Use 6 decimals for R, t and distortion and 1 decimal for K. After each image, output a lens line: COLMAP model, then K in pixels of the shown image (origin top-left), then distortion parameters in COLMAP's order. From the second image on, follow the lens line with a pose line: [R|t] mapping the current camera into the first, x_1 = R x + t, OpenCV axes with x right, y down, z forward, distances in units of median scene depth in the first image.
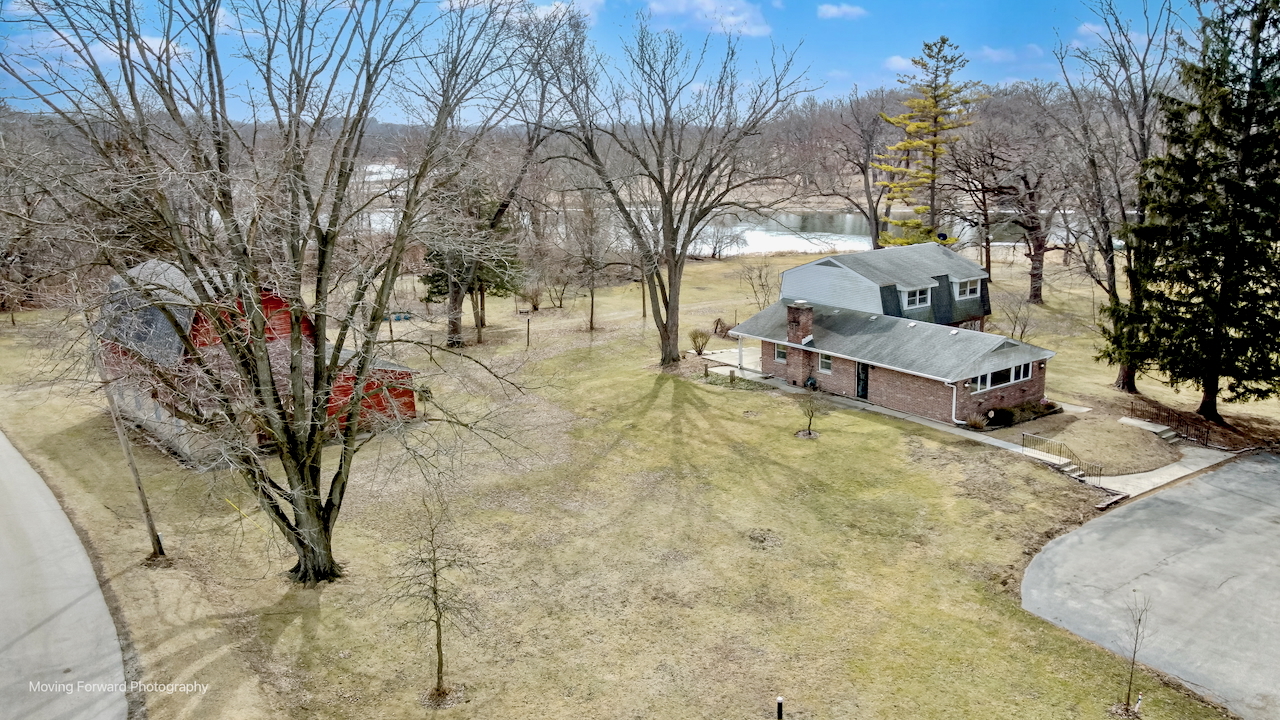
lens RADIAL K [[966.3, 0, 640.0], [0, 966.3, 360.0], [0, 0, 1]] dist [0.008734, 0.008588]
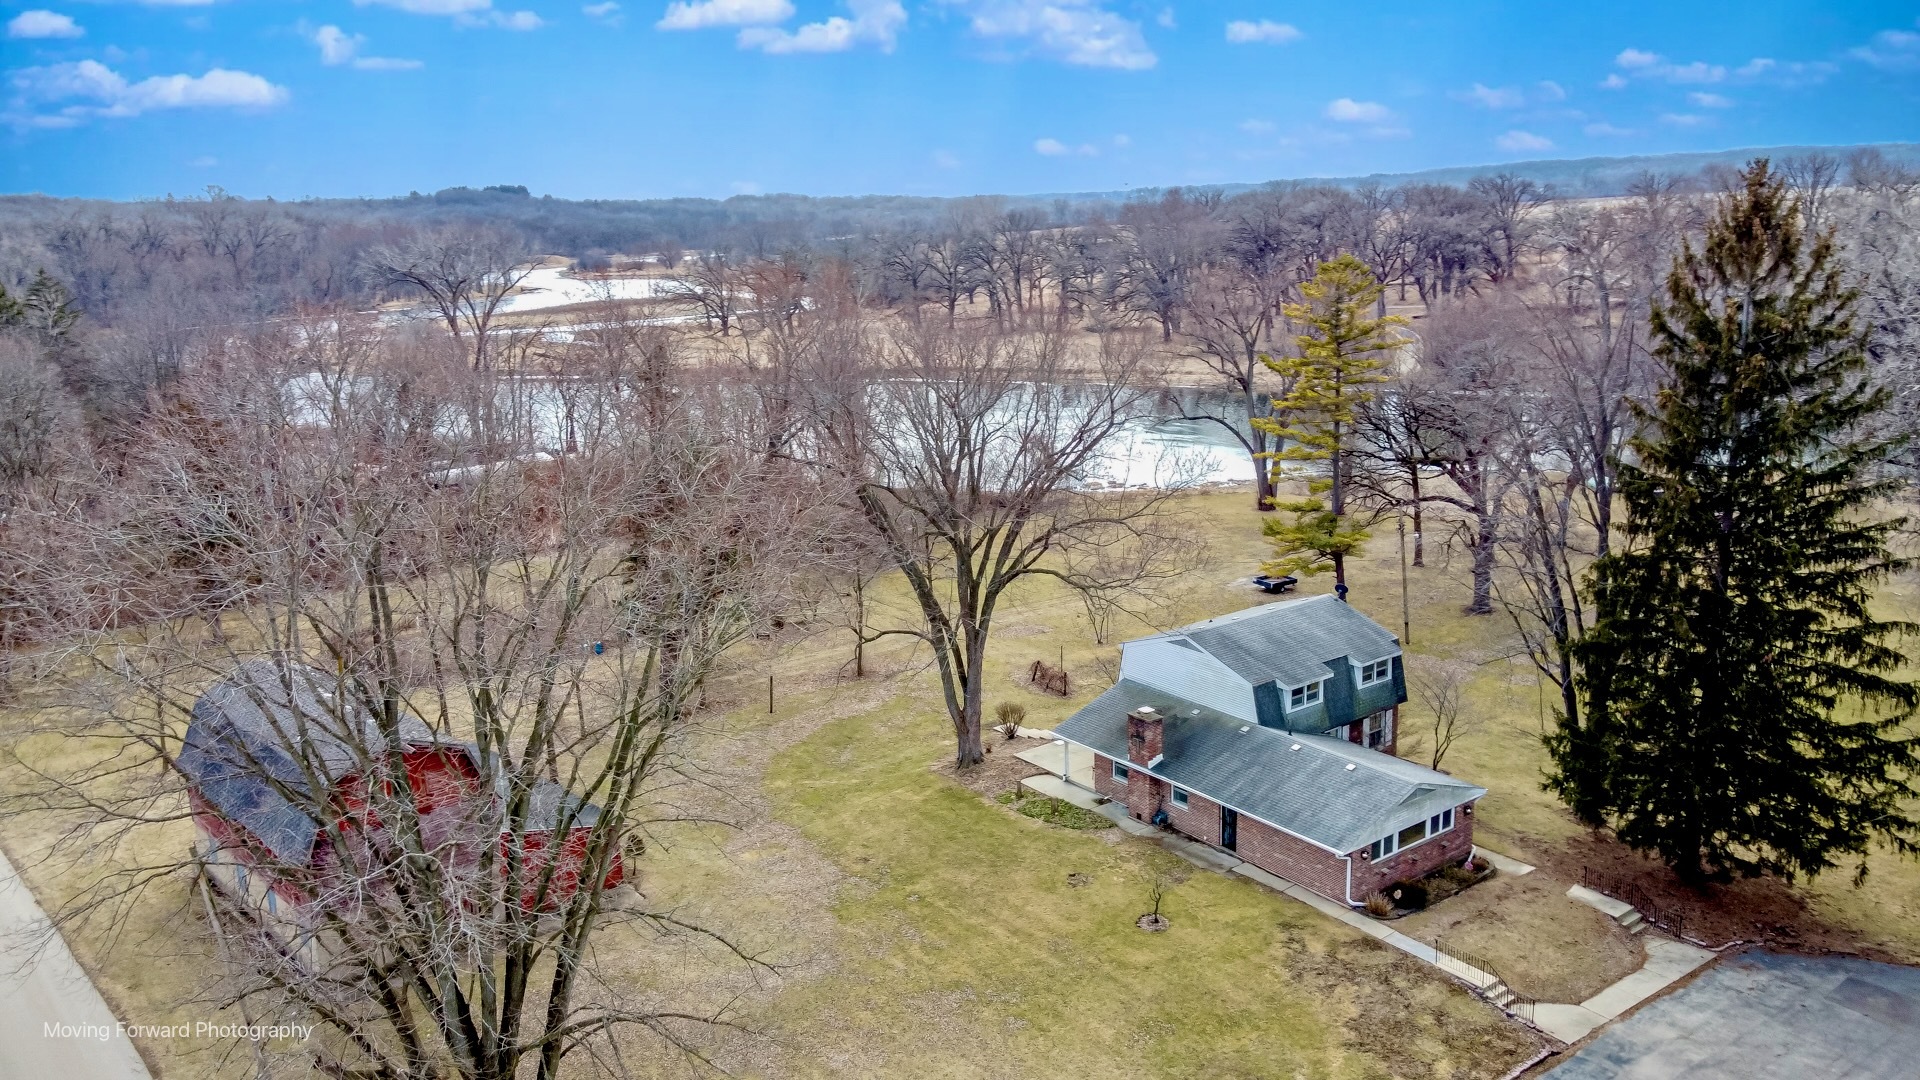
lens RADIAL K [[1449.5, 0, 960.0], [0, 1449.5, 540.0], [0, 0, 1]] dist [0.008734, 0.008588]
pose [[0.999714, -0.006946, 0.022877, 0.000296], [0.006814, 0.999960, 0.005837, -0.202754], [-0.022917, -0.005679, 0.999721, -0.102153]]
